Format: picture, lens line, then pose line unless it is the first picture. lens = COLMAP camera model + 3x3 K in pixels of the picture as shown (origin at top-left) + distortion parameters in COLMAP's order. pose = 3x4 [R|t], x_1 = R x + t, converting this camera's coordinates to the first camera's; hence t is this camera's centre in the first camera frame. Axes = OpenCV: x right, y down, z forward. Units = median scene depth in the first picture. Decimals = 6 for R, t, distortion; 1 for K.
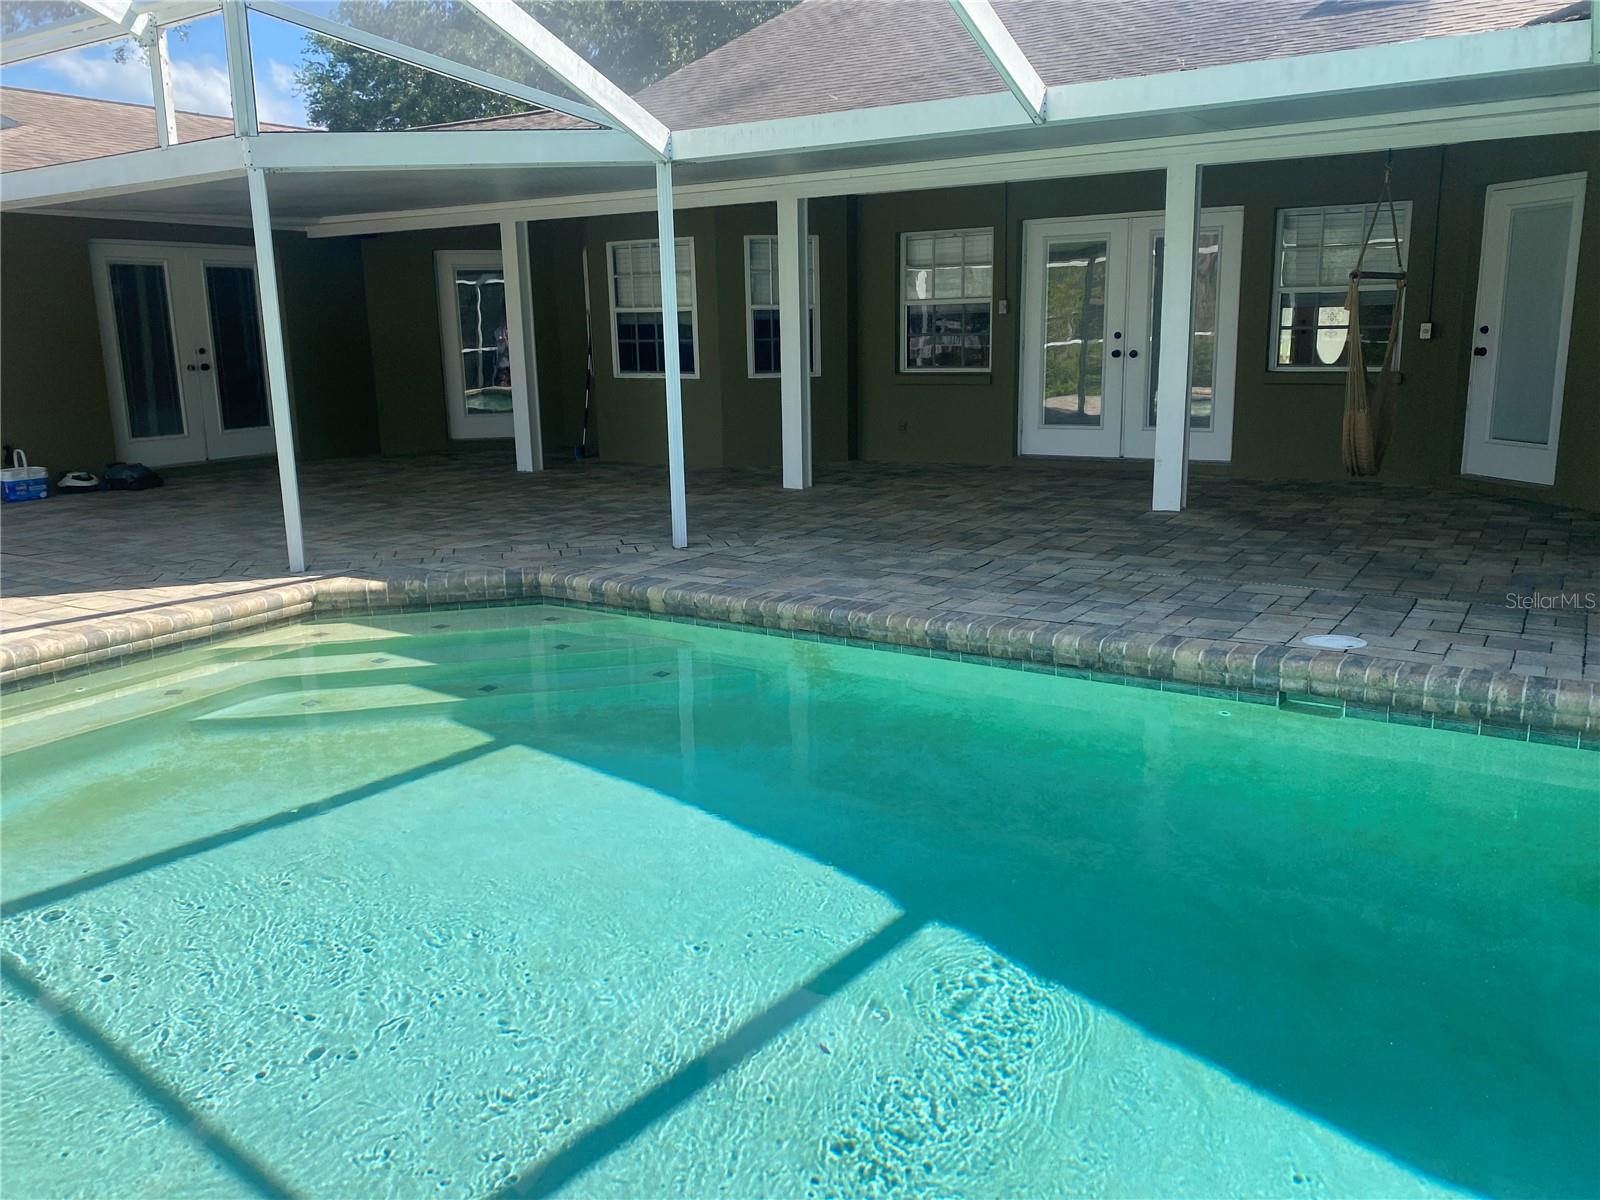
lens RADIAL K [[1212.9, 0, 802.7], [0, 1212.9, 597.8], [0, 0, 1]] dist [-0.001224, -0.009796]
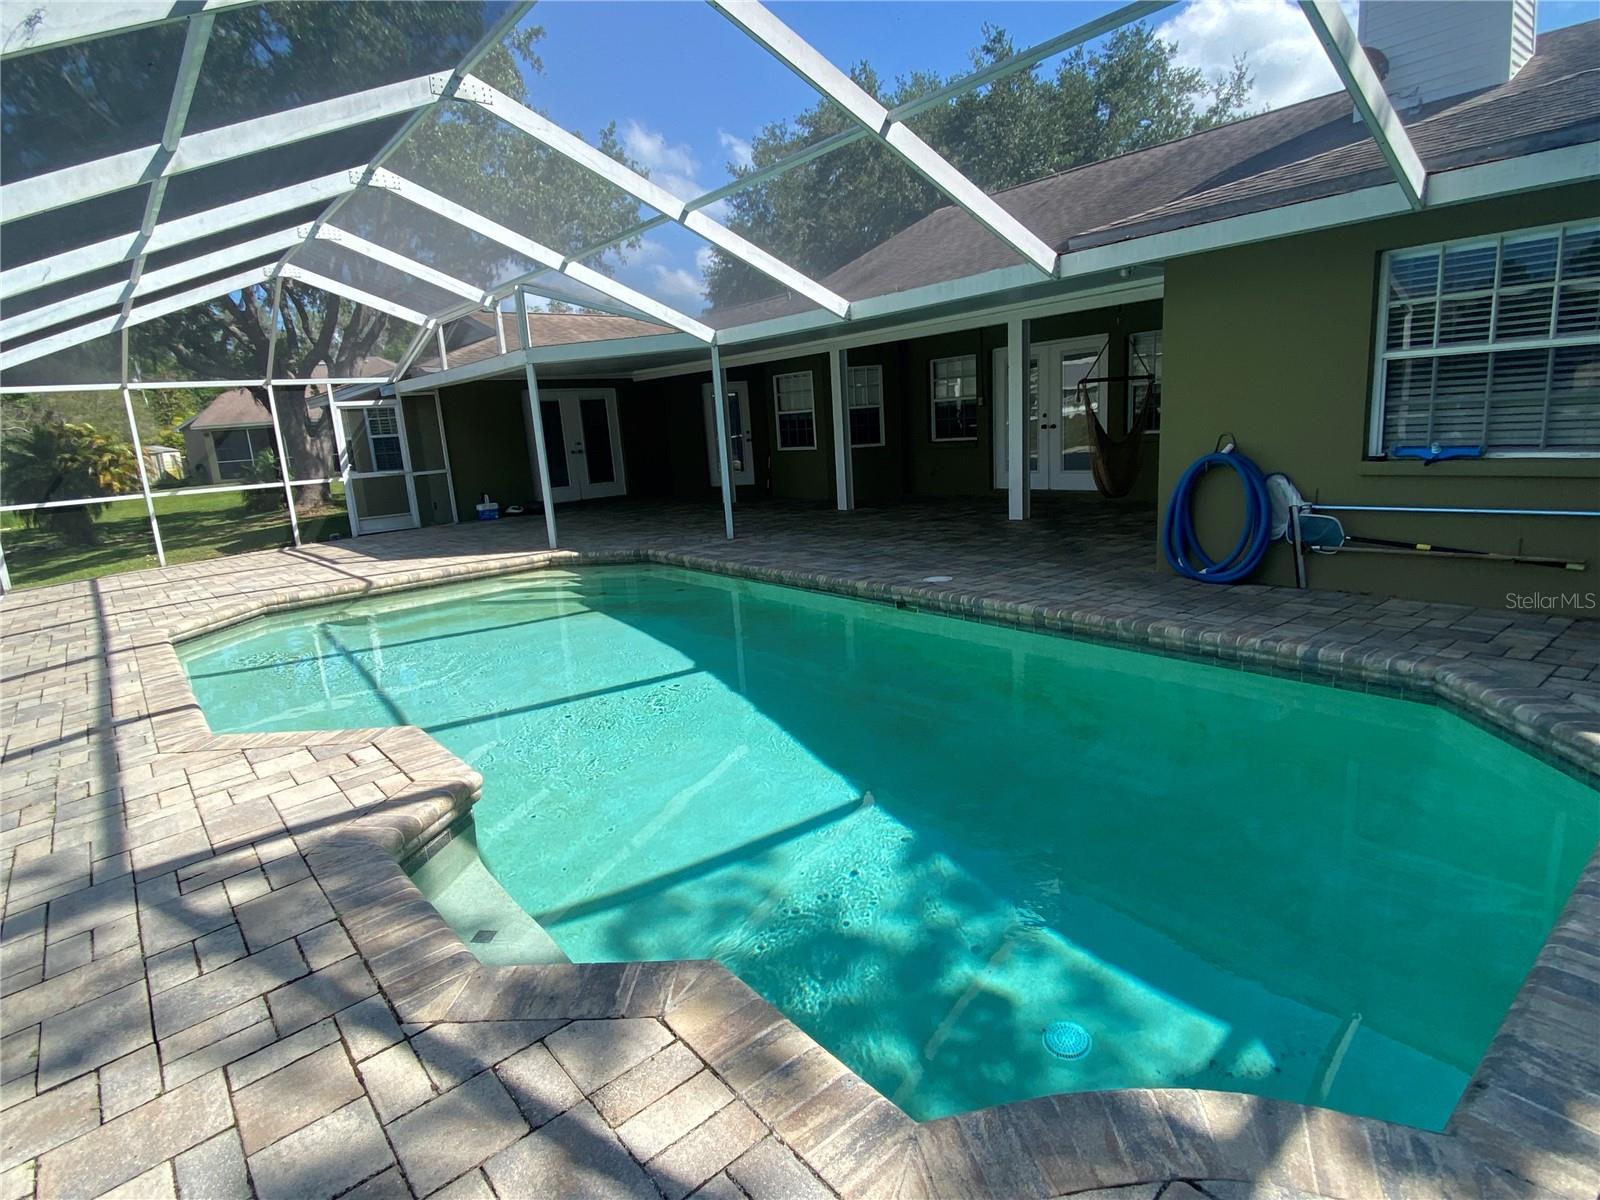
lens RADIAL K [[797.4, 0, 795.8], [0, 797.4, 600.3], [0, 0, 1]] dist [0.024086, -0.000054]
pose [[0.951844, 0.024529, -0.305599, 0.447295], [-0.020525, 0.999656, 0.016308, 0.039565], [0.305894, -0.009250, 0.952021, -0.234653]]
